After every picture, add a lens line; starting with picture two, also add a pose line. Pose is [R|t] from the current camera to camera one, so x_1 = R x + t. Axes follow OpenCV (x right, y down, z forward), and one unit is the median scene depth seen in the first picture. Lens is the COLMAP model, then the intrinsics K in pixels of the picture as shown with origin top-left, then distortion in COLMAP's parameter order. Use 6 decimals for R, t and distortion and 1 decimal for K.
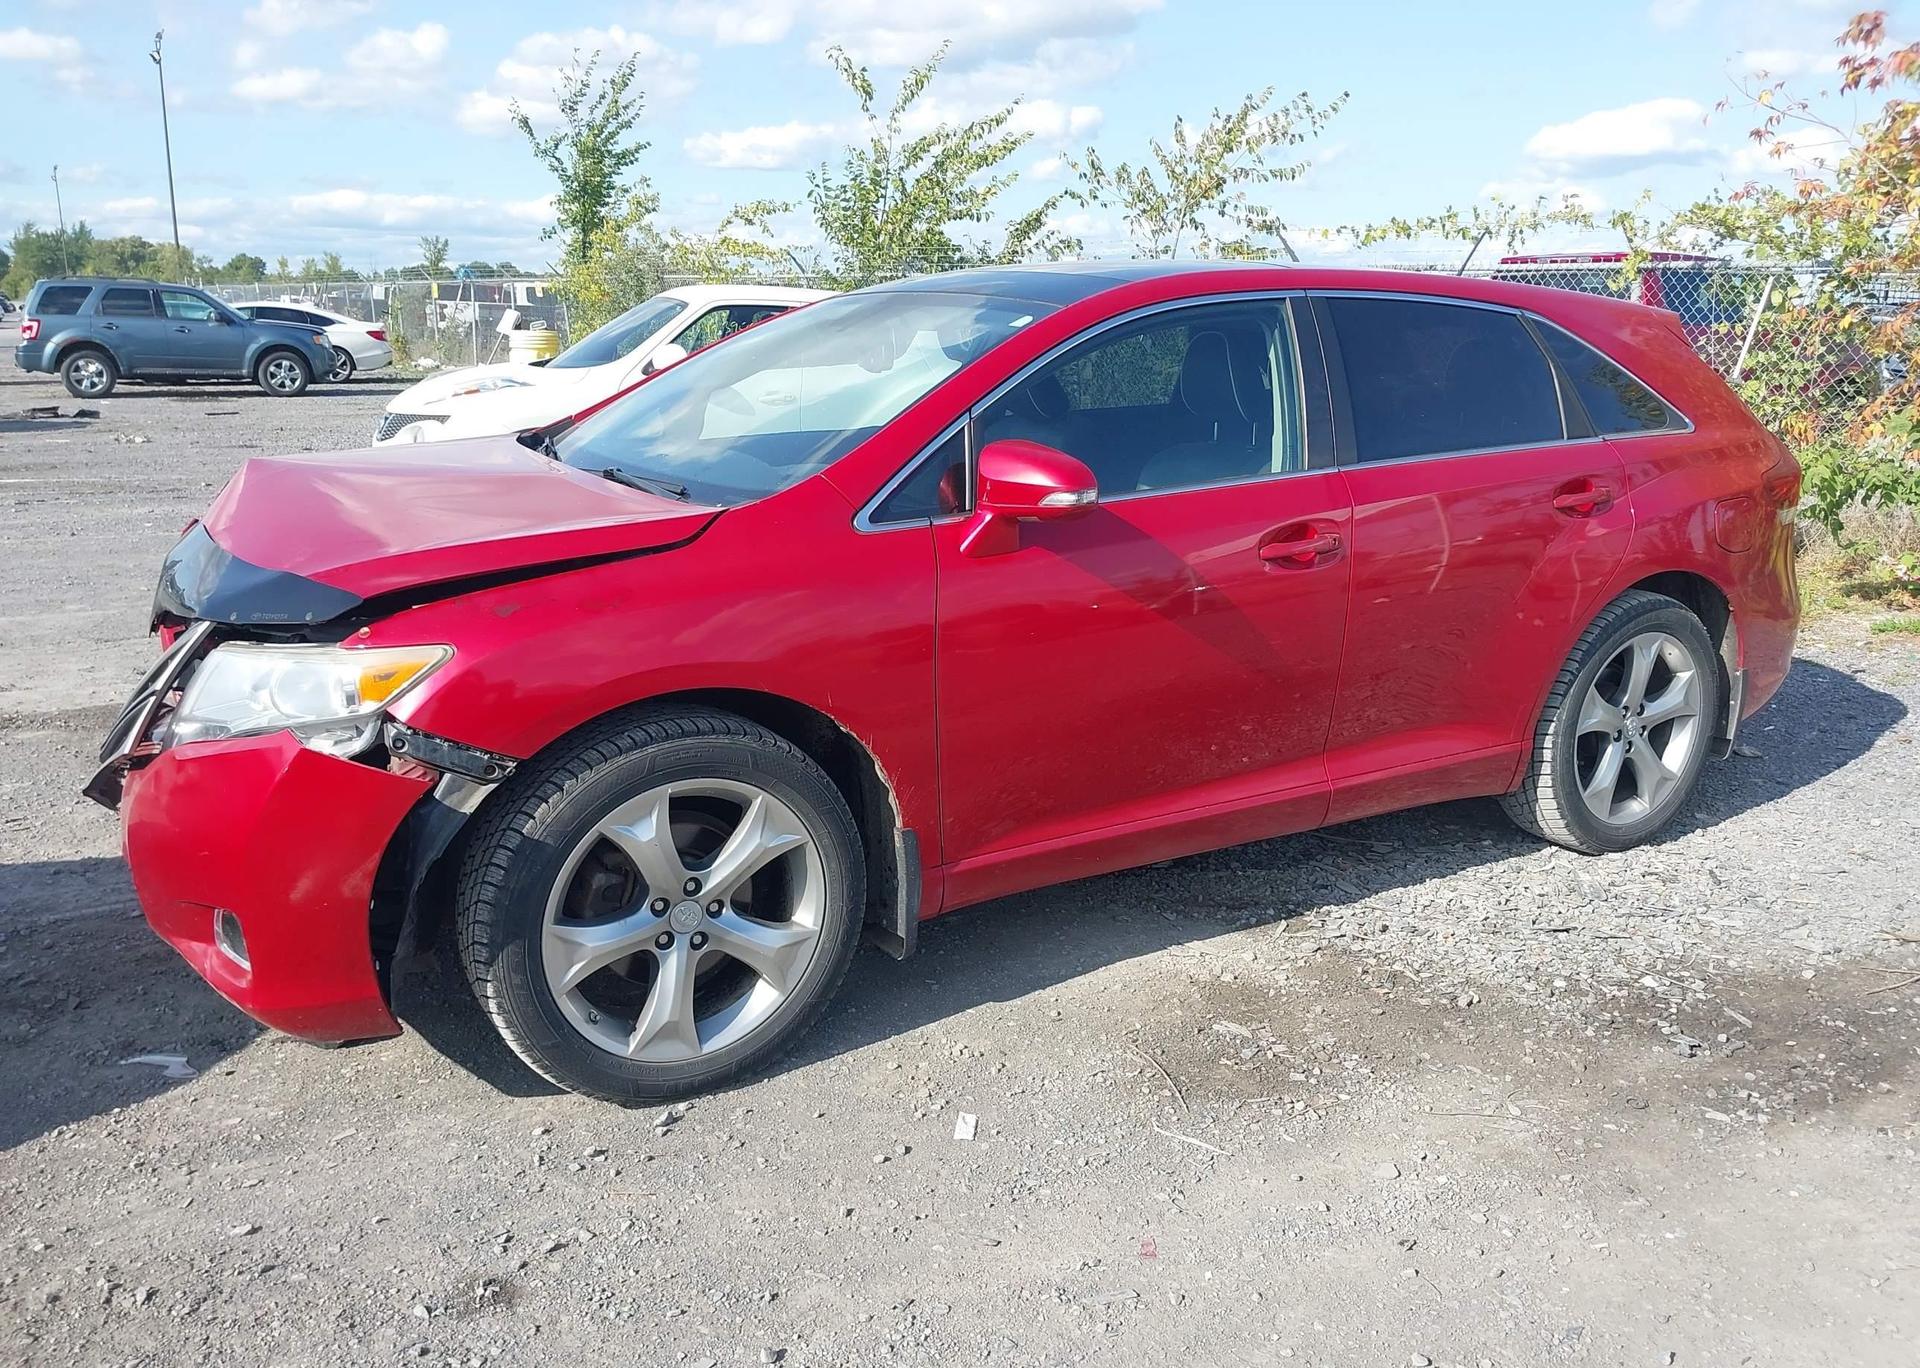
lens RADIAL K [[1472.9, 0, 952.2], [0, 1472.9, 733.2], [0, 0, 1]] dist [0.012892, -0.015722]
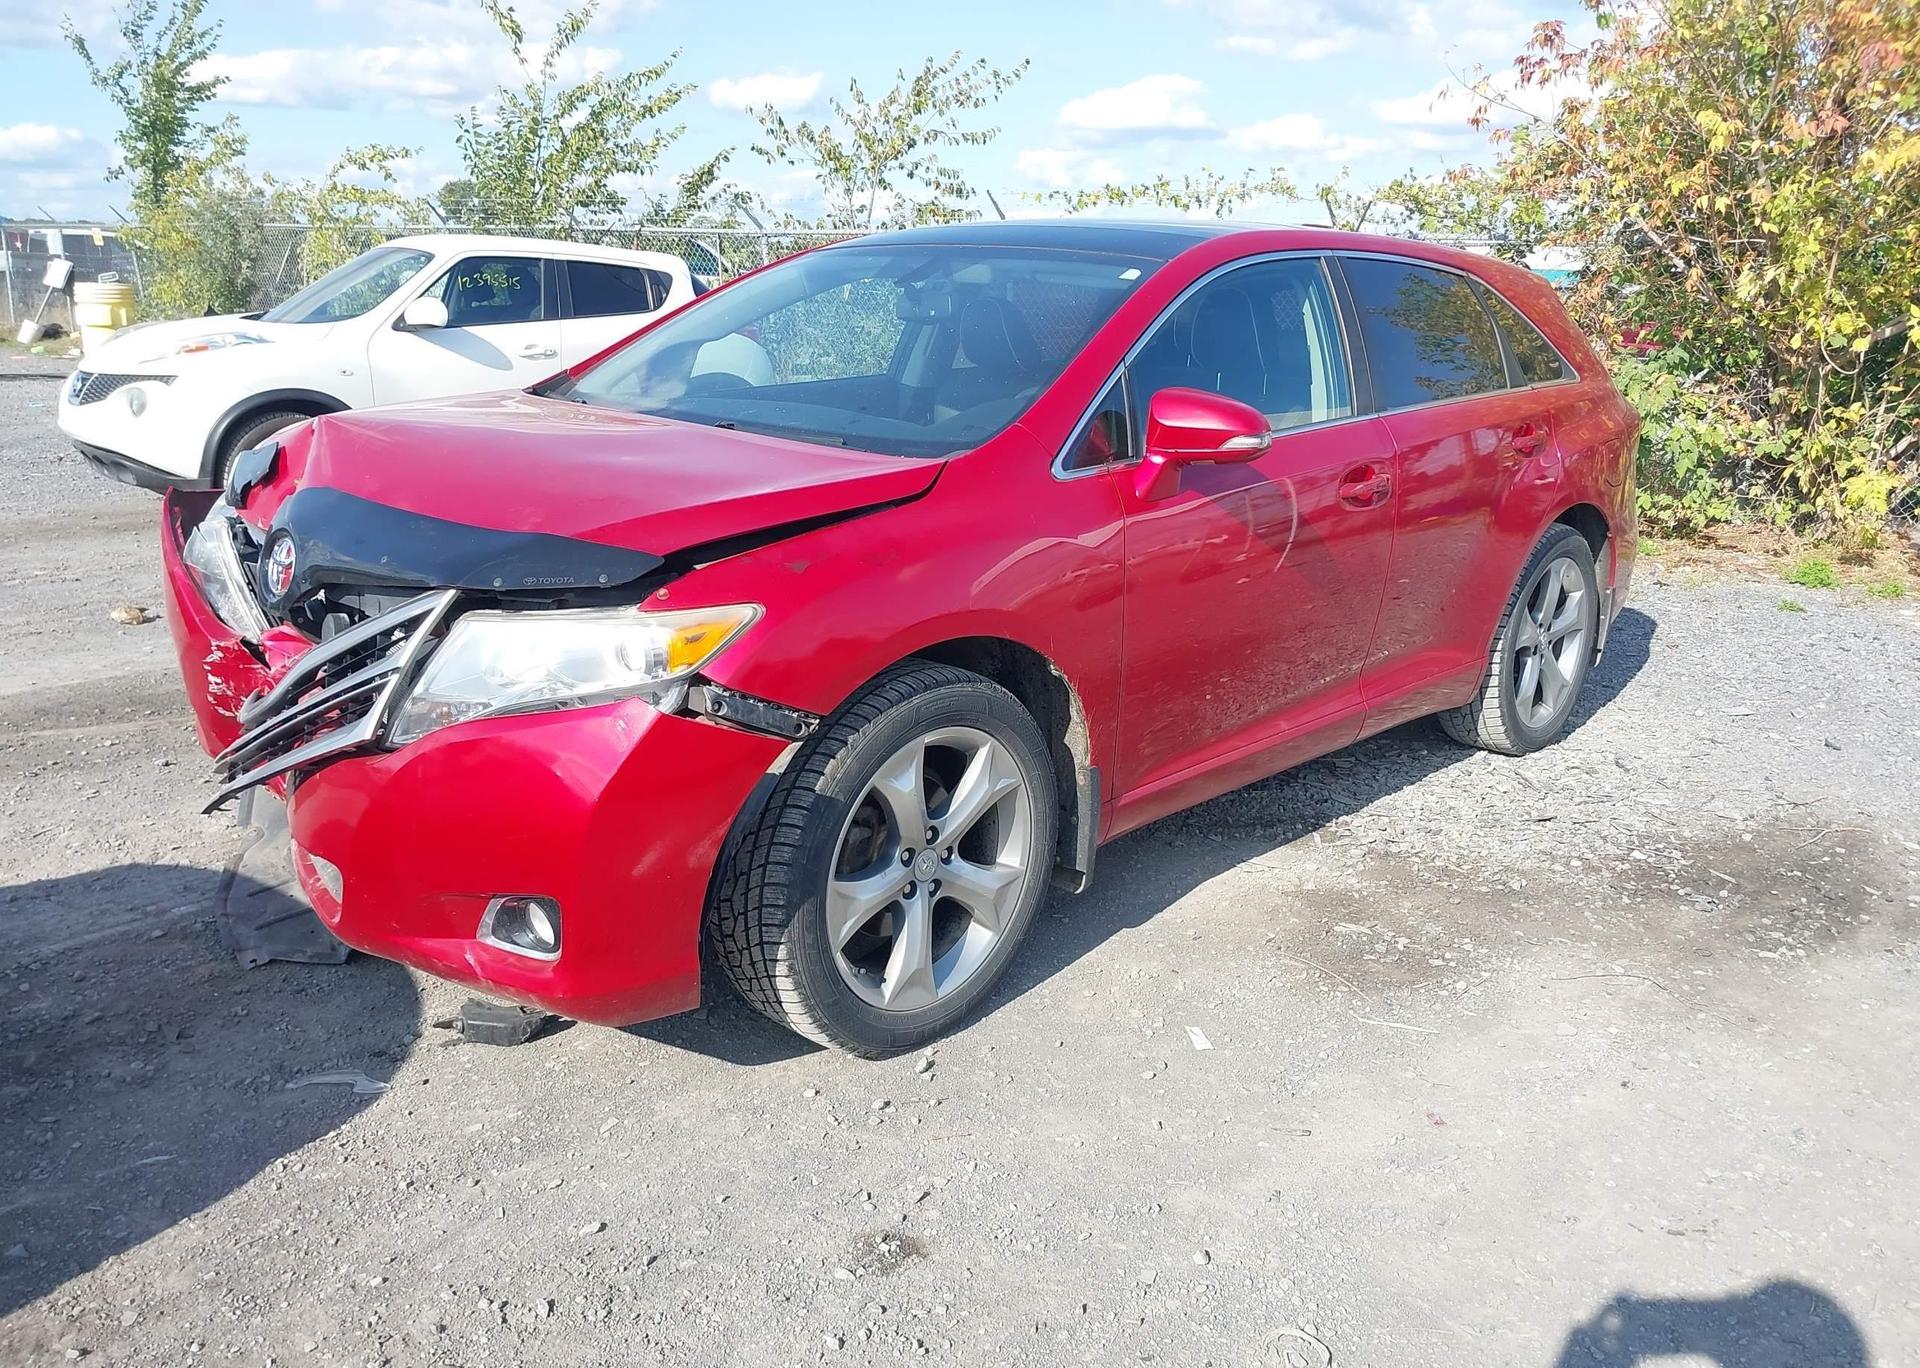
lens RADIAL K [[1472.9, 0, 950.3], [0, 1472.9, 732.6], [0, 0, 1]] dist [0.012892, -0.015722]
pose [[0.963832, -0.066596, 0.258055, -0.295120], [0.060330, 0.997661, 0.032132, 0.001684], [-0.259592, -0.015402, 0.965596, 0.016215]]
